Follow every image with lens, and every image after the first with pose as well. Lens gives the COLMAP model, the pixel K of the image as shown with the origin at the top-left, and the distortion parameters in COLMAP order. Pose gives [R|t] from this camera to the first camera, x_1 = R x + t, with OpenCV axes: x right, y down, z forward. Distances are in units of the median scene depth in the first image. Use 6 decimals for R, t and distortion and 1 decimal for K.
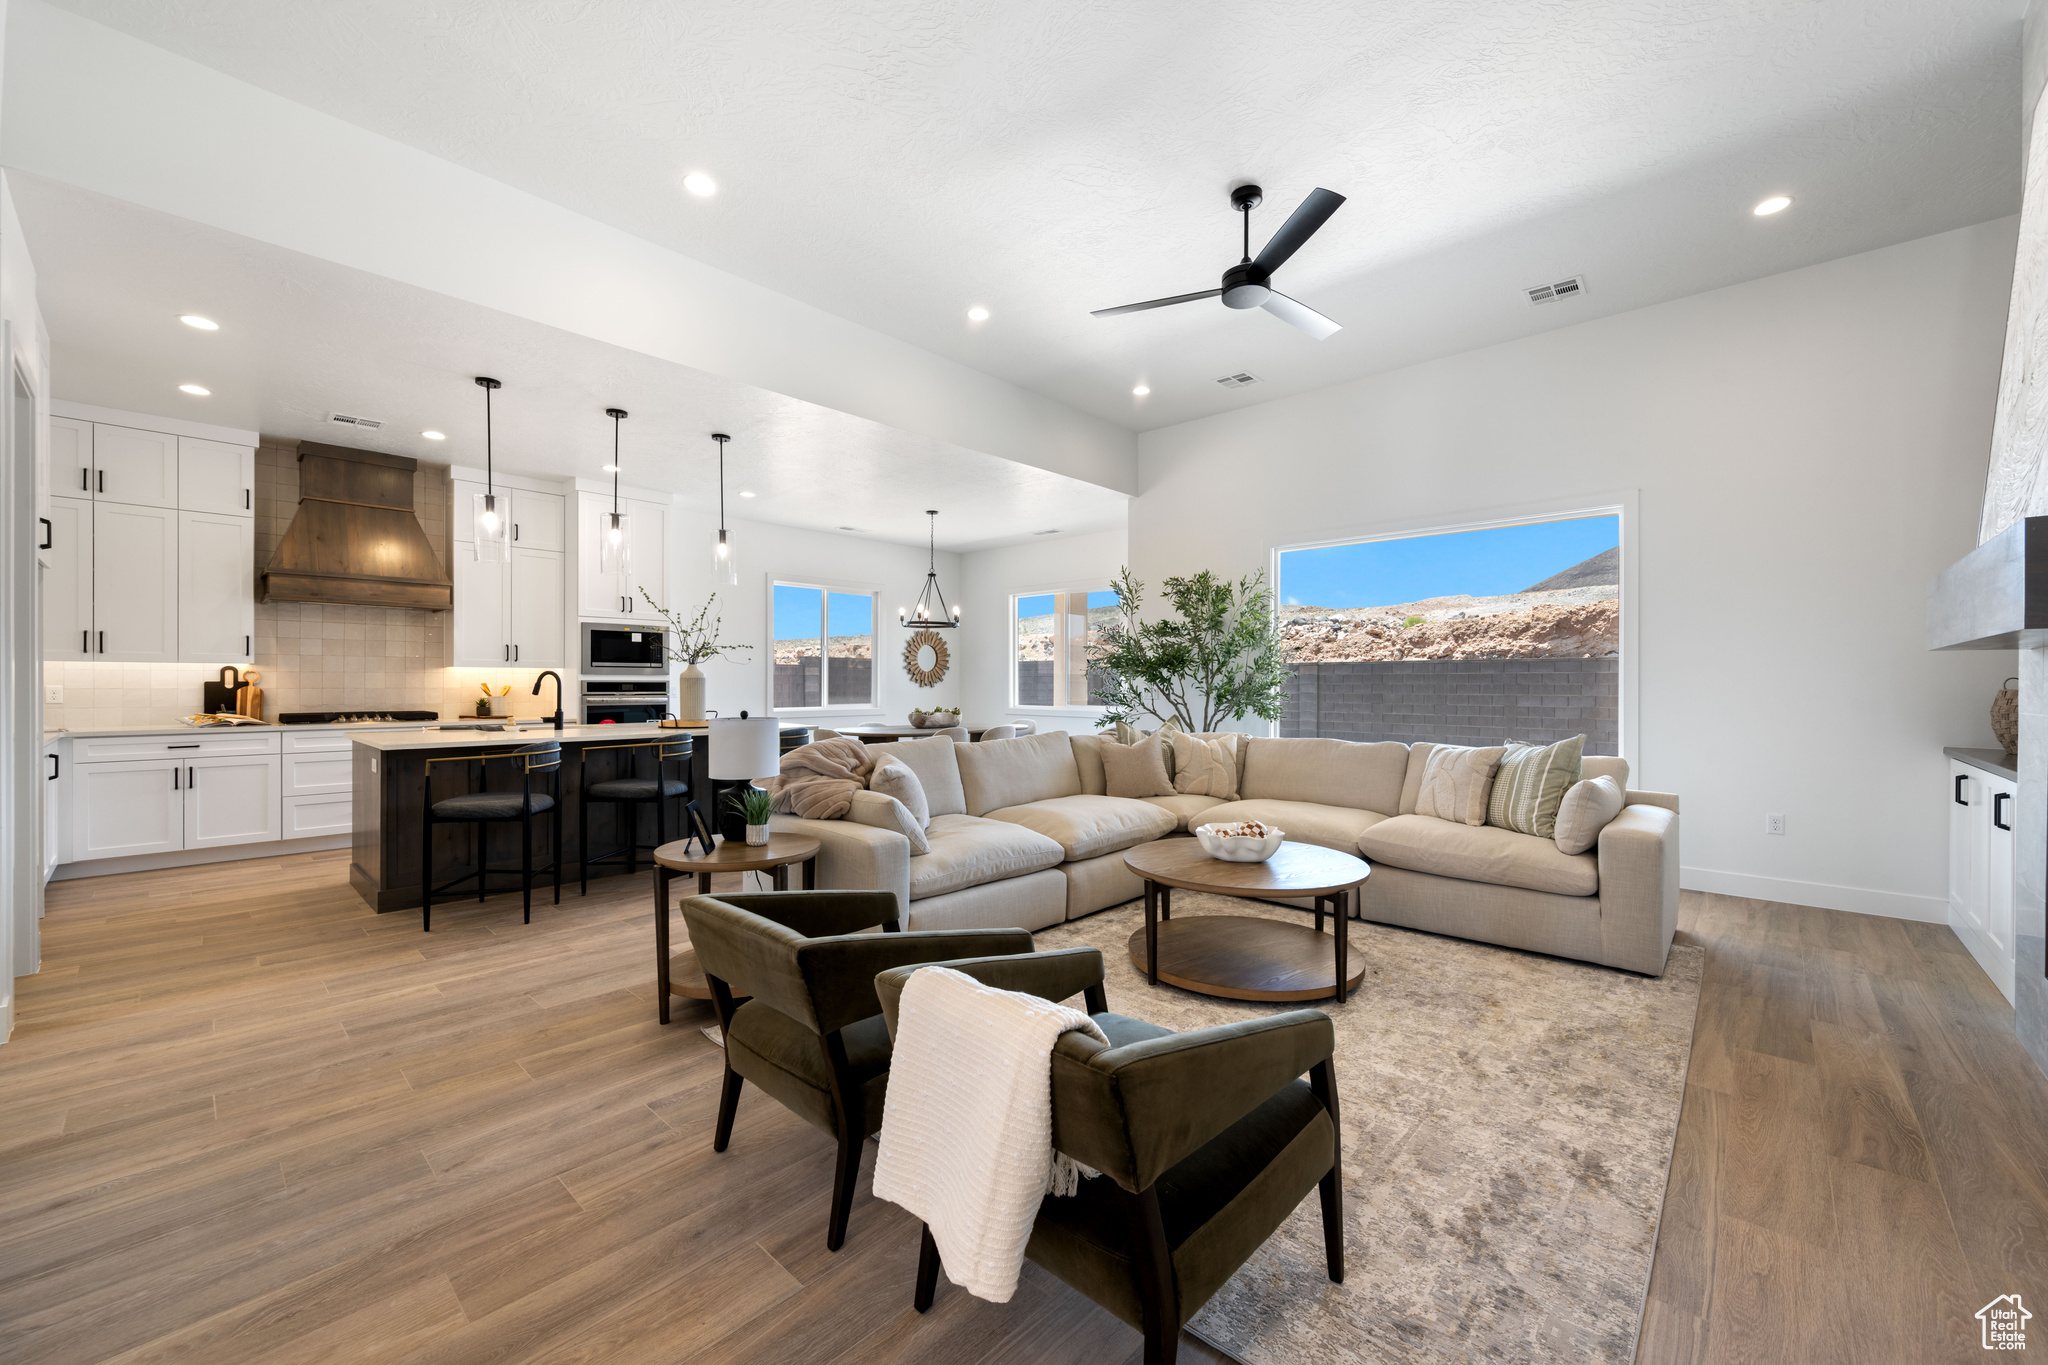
lens RADIAL K [[807.8, 0, 1027.0], [0, 807.8, 689.3], [0, 0, 1]] dist [-0.001942, 0.000210]
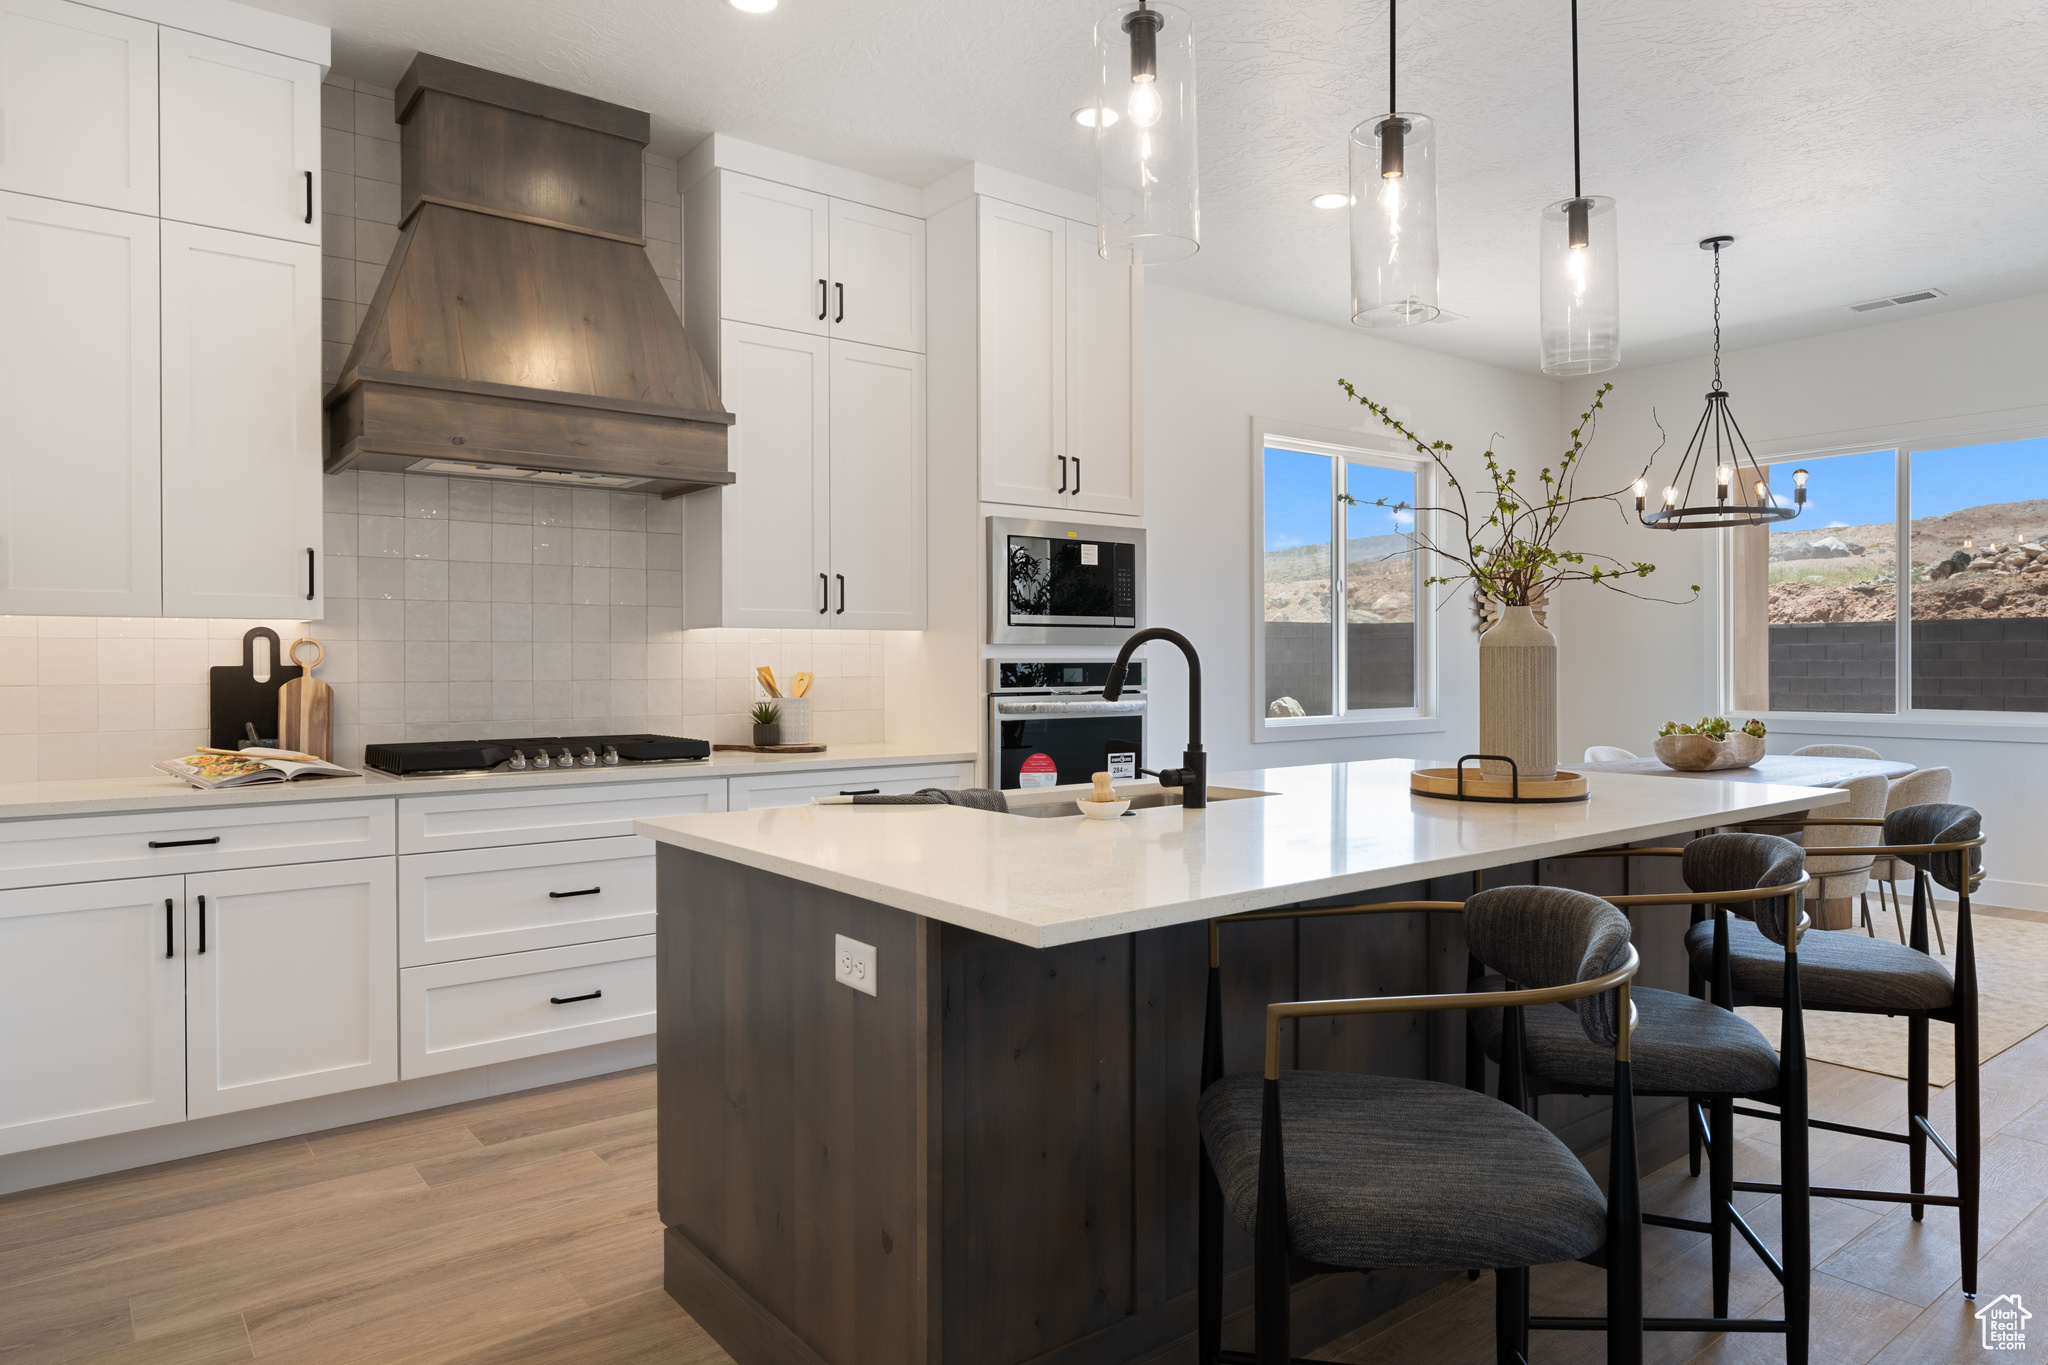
lens RADIAL K [[1274.0, 0, 1022.2], [0, 1274.0, 677.4], [0, 0, 1]] dist [-0.001541, -0.000808]
pose [[0.987147, -0.004234, -0.159761, -0.497518], [0.004730, 0.999985, 0.002727, -0.003830], [0.159747, -0.003448, 0.987152, 0.420846]]
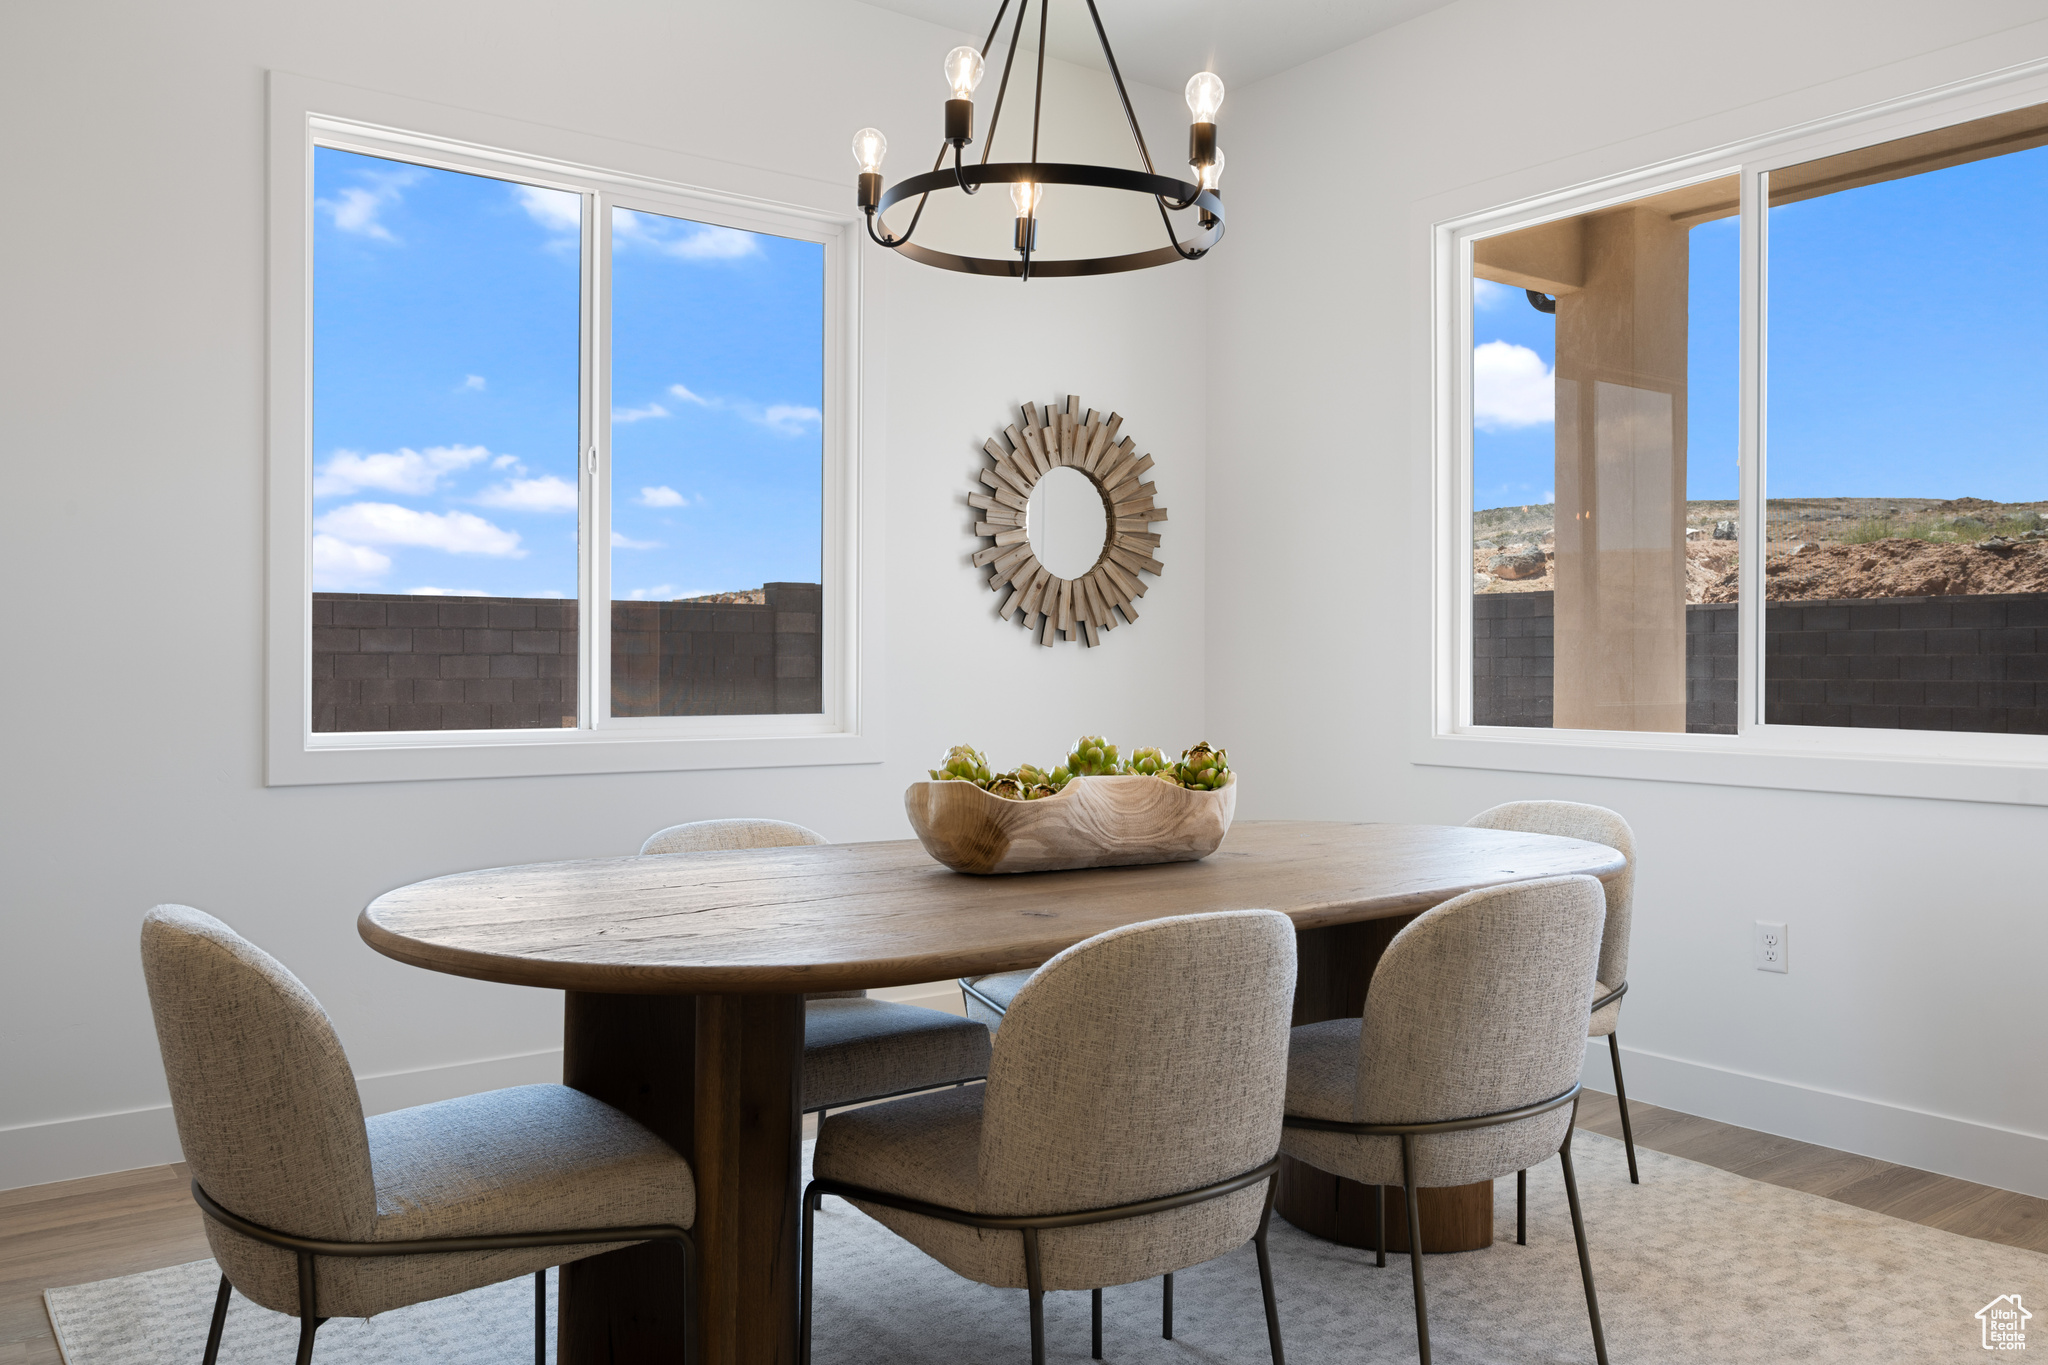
lens RADIAL K [[1591.5, 0, 1026.5], [0, 1591.5, 677.9], [0, 0, 1]] dist [-0.003379, 0.000982]
pose [[0.983521, 0.001390, -0.180790, -0.090293], [-0.001656, 0.999998, -0.001322, 0.013351], [0.180788, 0.001600, 0.983521, 0.946694]]
